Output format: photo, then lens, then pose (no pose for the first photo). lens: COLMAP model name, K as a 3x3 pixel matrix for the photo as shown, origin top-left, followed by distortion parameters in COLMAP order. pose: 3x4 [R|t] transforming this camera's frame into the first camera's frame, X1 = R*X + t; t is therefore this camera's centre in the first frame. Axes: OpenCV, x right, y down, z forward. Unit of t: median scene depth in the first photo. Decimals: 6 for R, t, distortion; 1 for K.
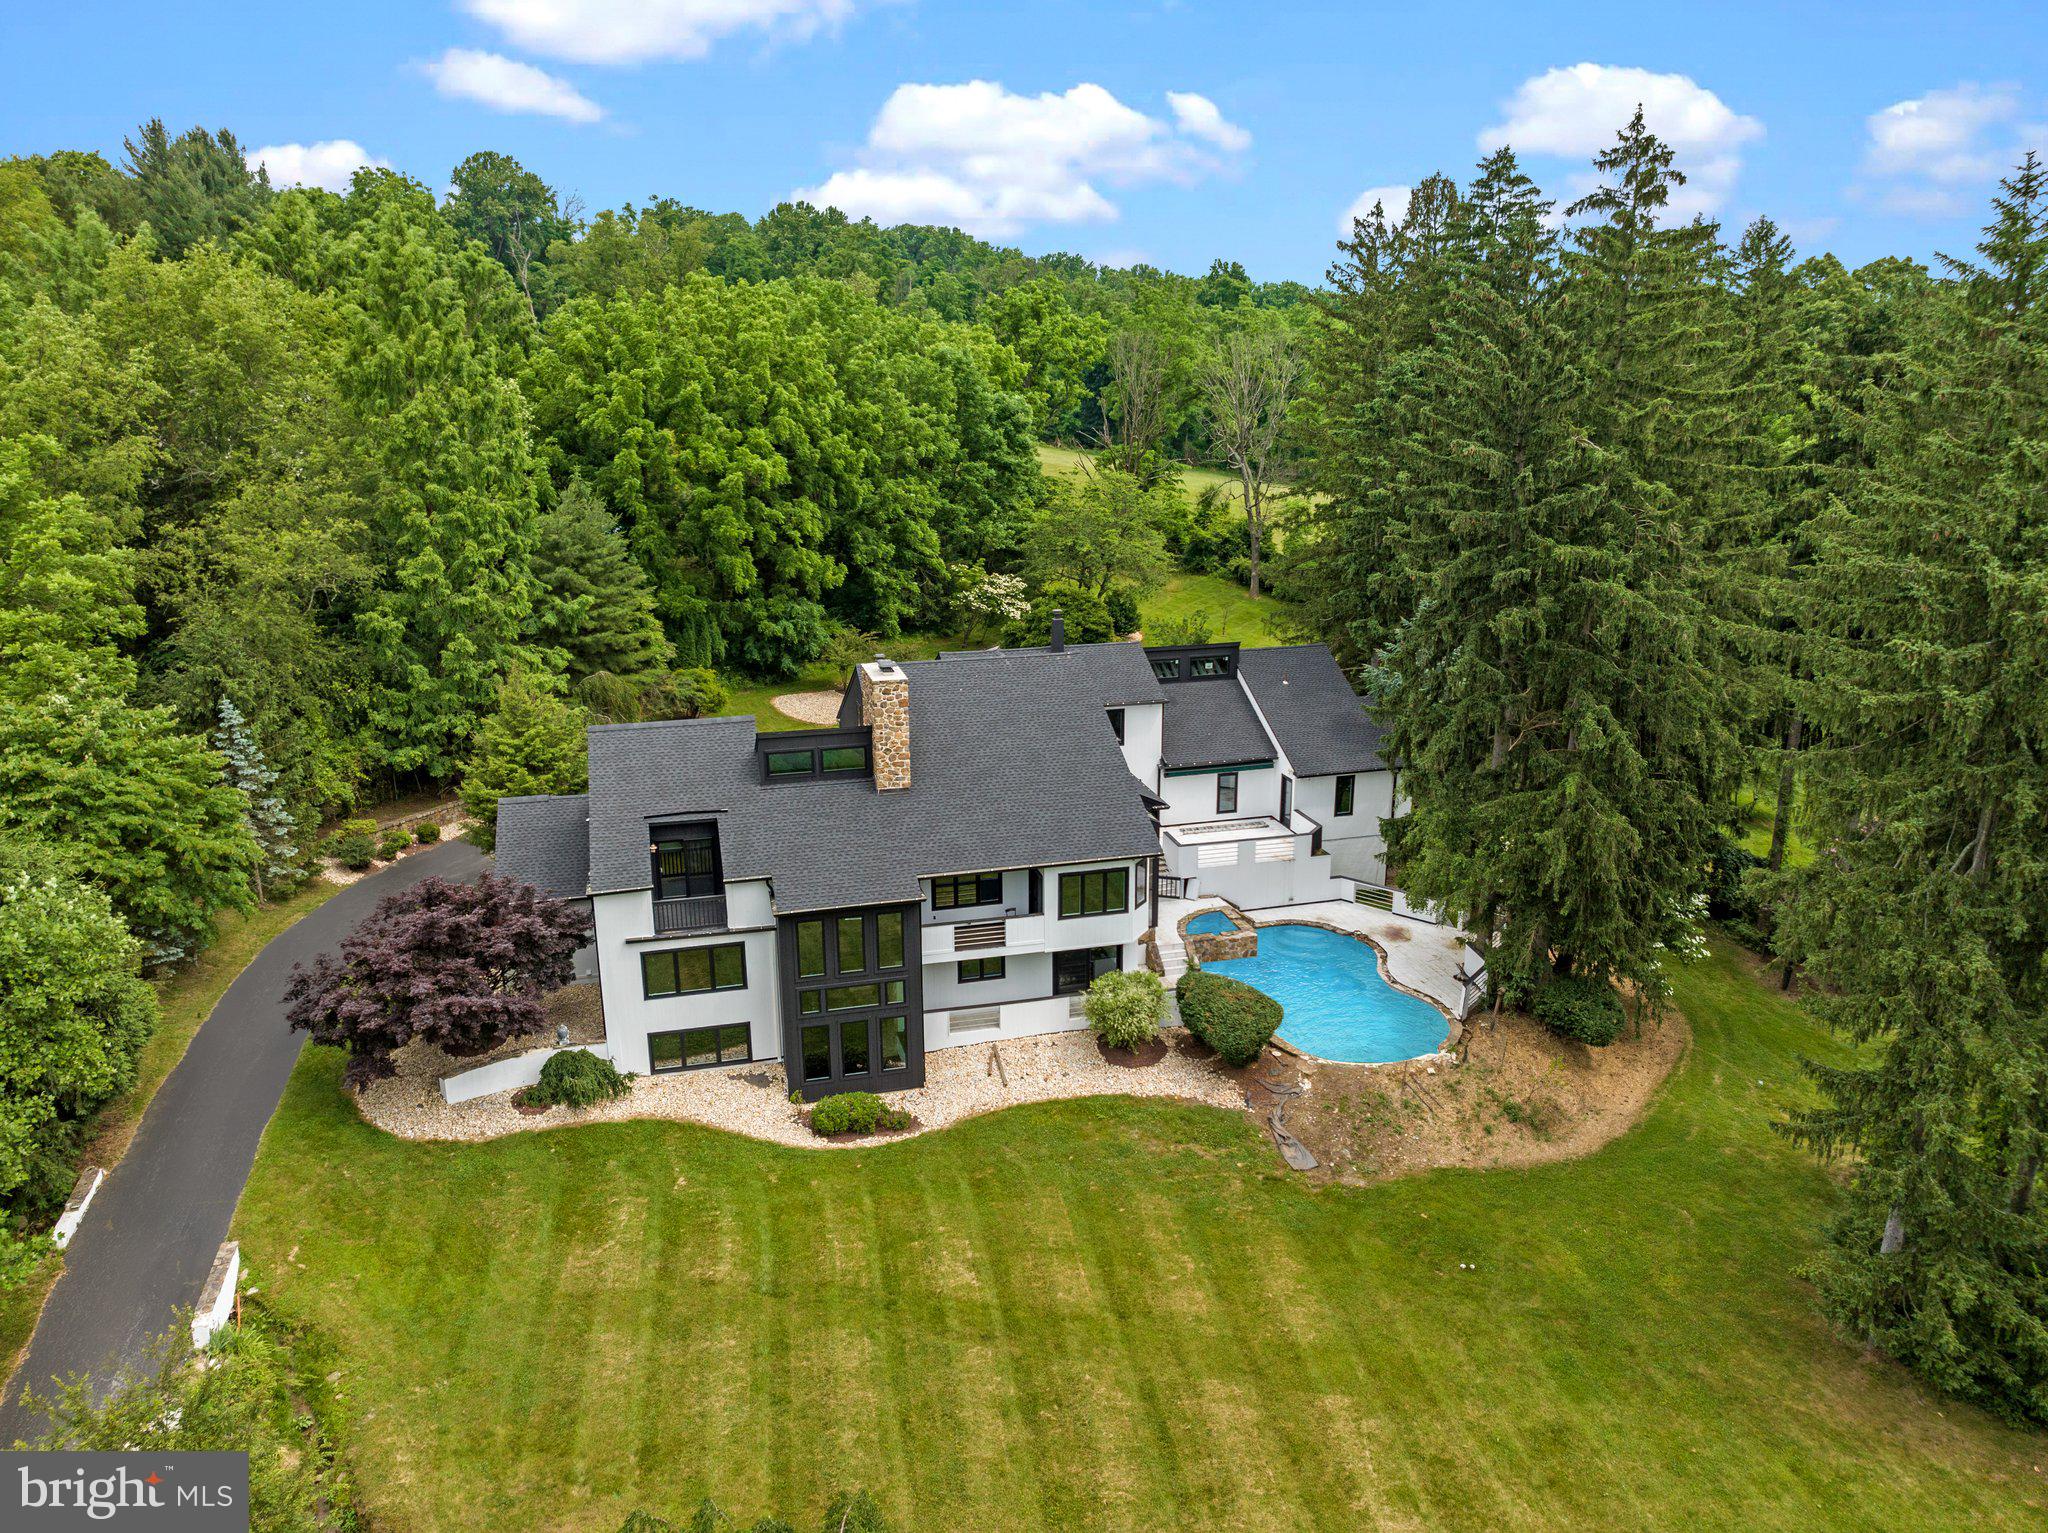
lens RADIAL K [[1443.7, 0, 1030.9], [0, 1443.7, 761.3], [0, 0, 1]] dist [-0.046723, 0.029883]
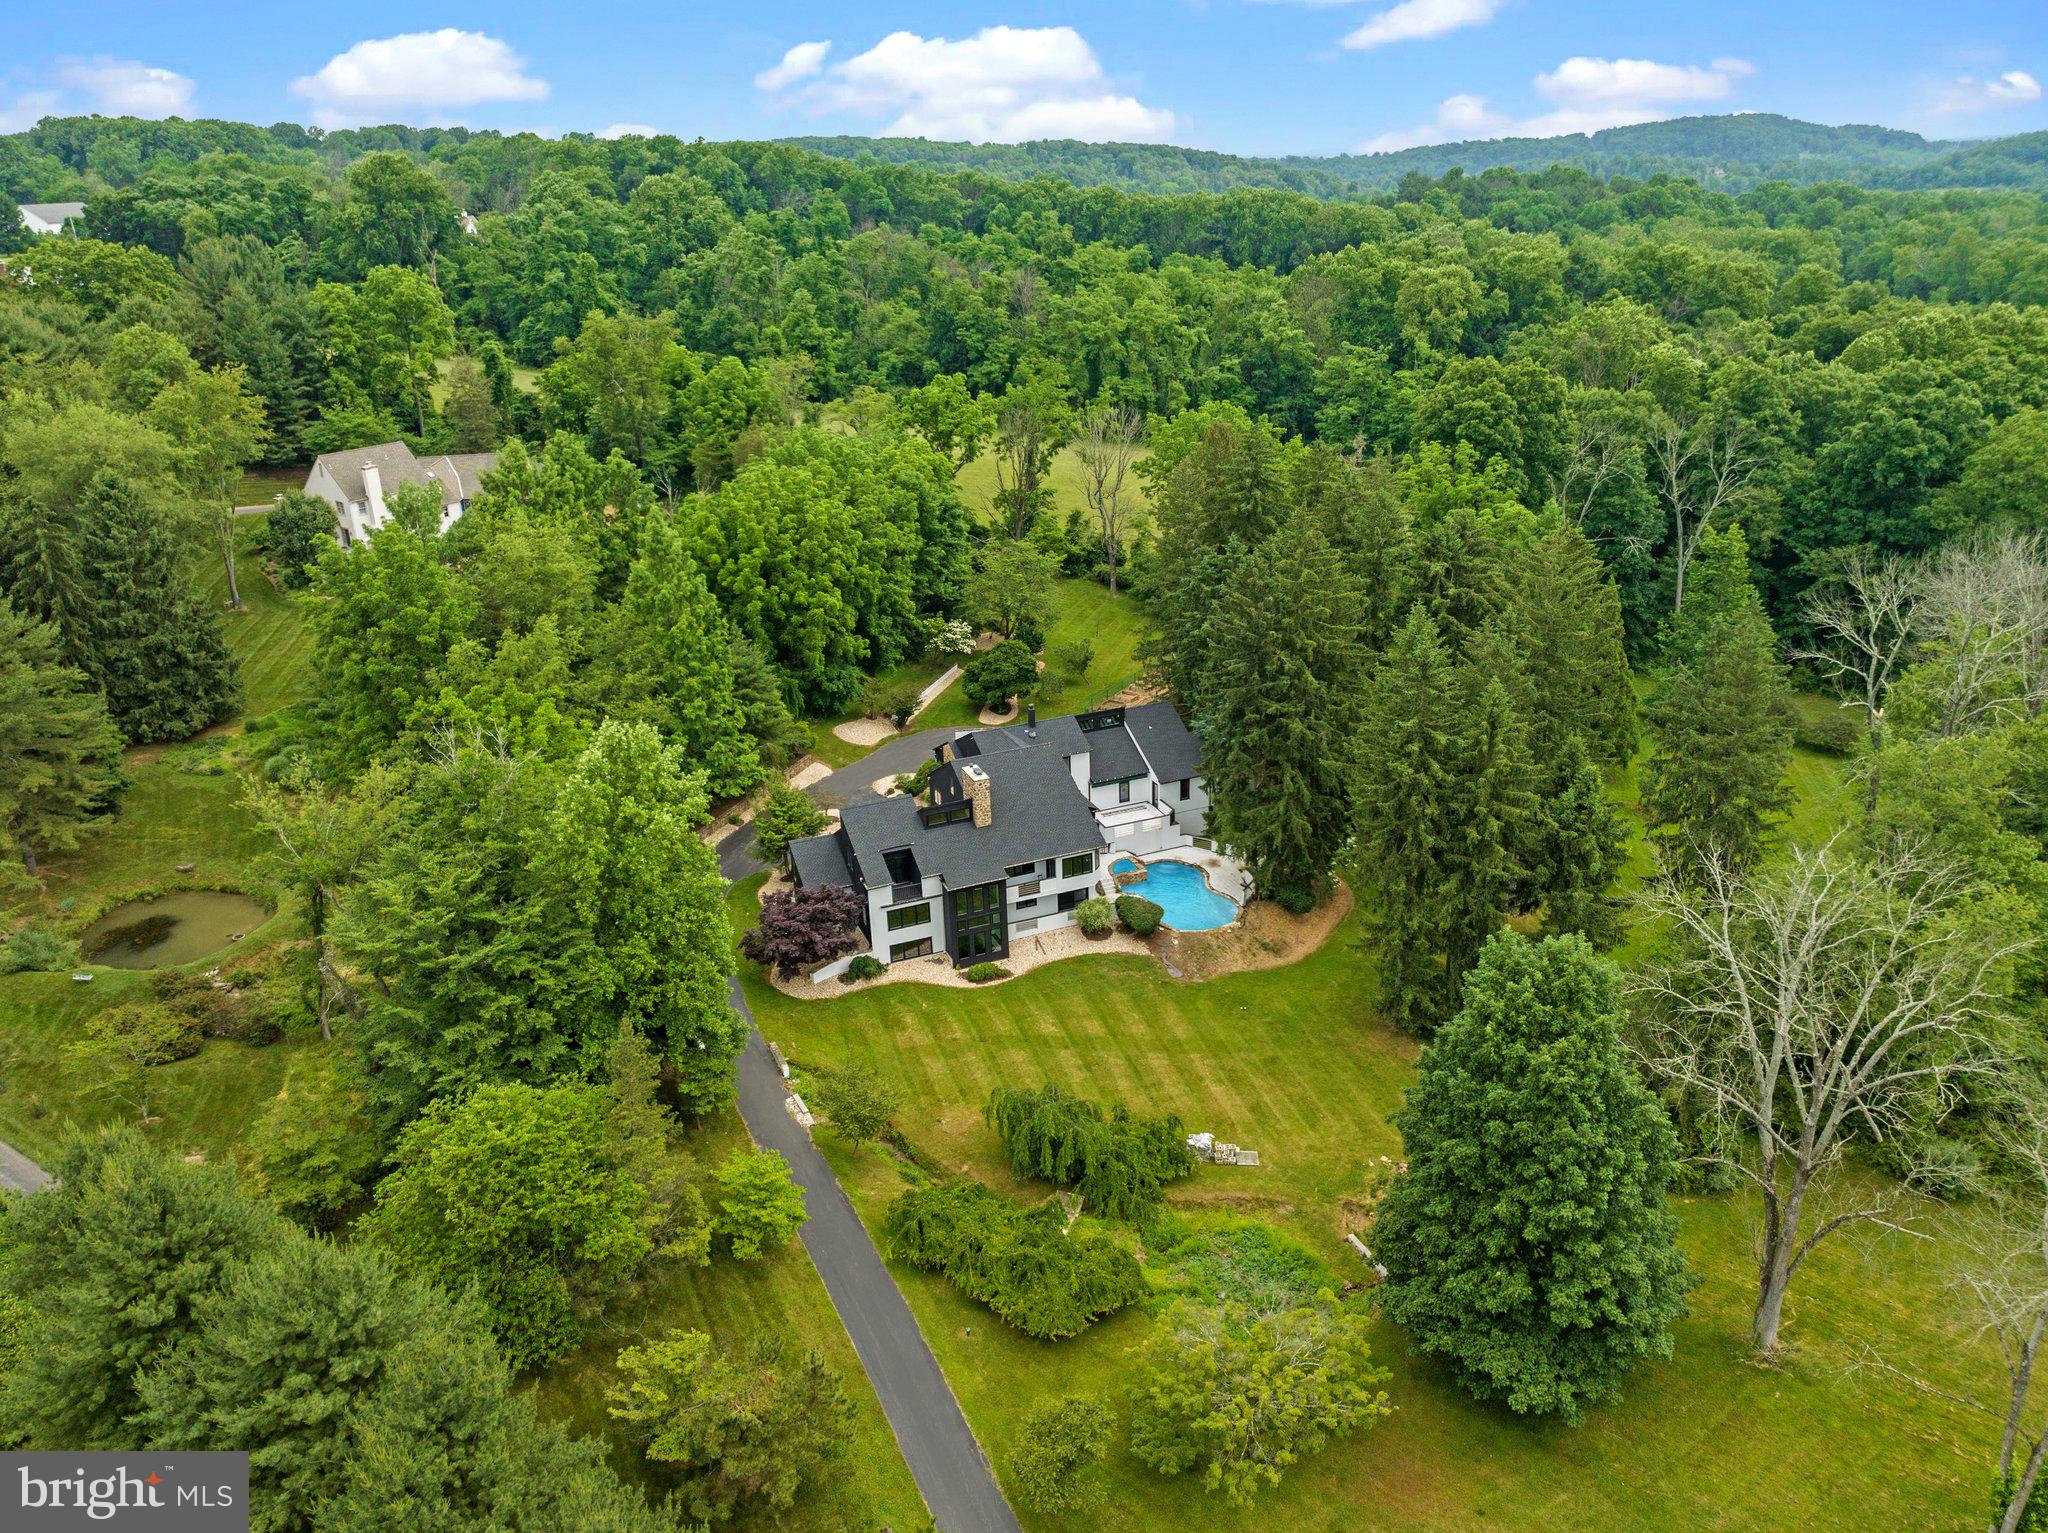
lens RADIAL K [[1496.2, 0, 1024.0], [0, 1496.2, 766.5], [0, 0, 1]] dist [-0.027246, -0.009221]
pose [[0.991786, -0.075990, 0.102889, -0.270748], [0.064473, 0.991730, 0.110974, -0.330176], [-0.110471, -0.103428, 0.988483, -1.291511]]
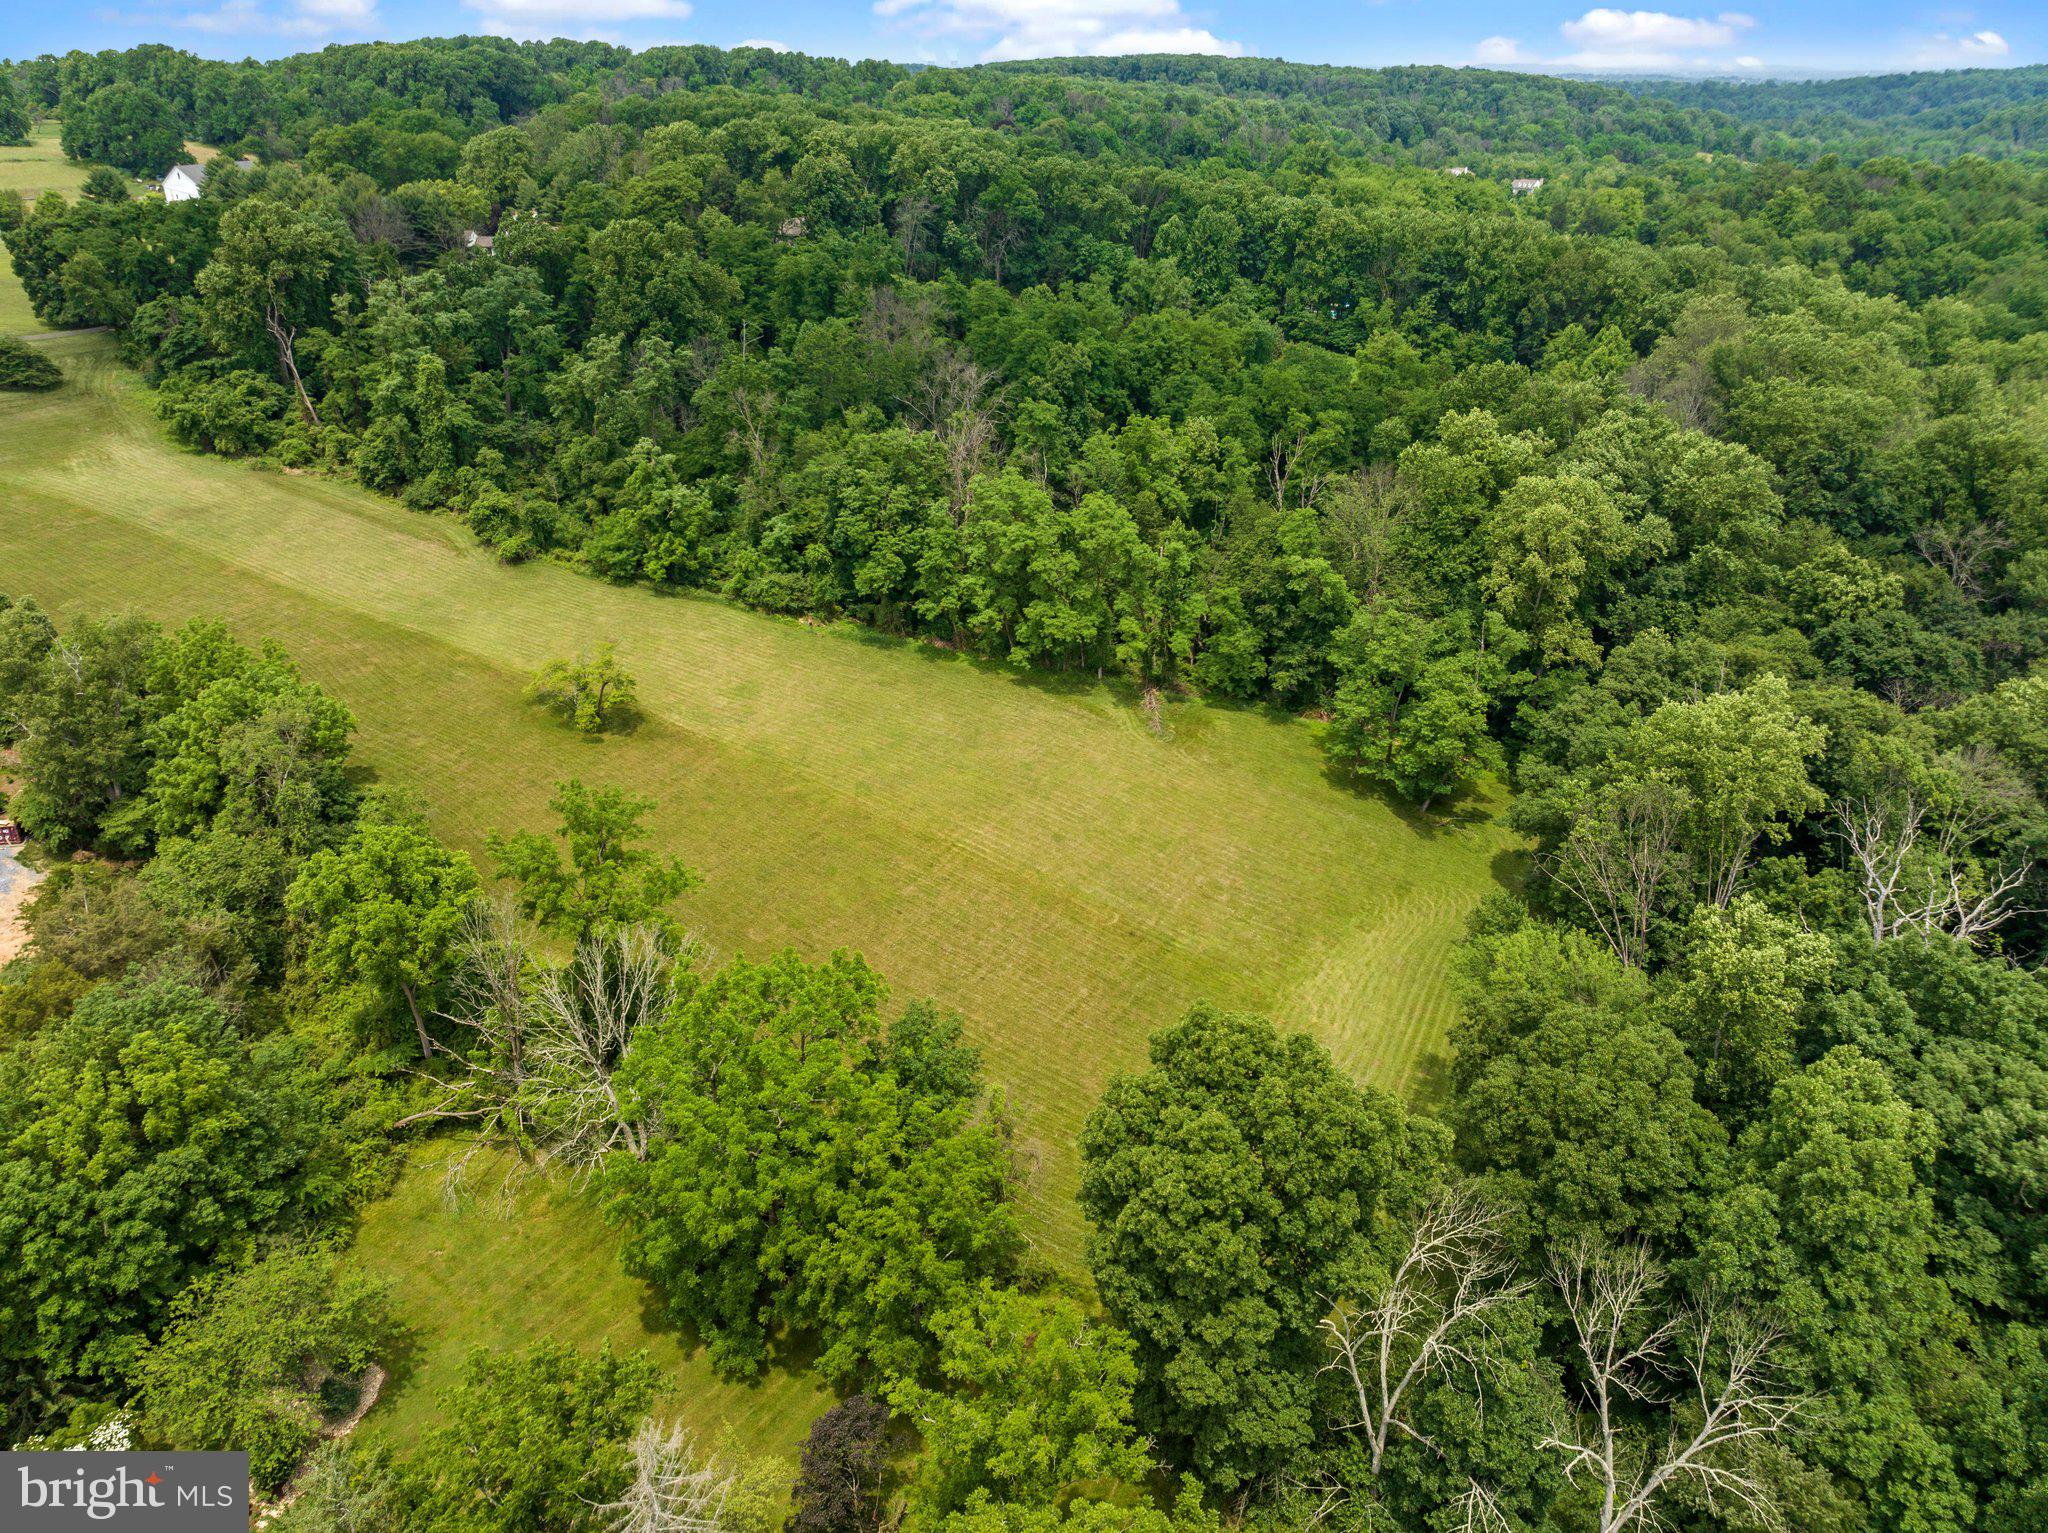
lens RADIAL K [[1443.7, 0, 1030.9], [0, 1443.7, 761.3], [0, 0, 1]] dist [-0.046723, 0.029883]
pose [[0.991870, 0.048845, -0.117506, 1.308205], [-0.027438, 0.983769, 0.177330, -1.485472], [0.124260, -0.172664, 0.977111, 0.775598]]
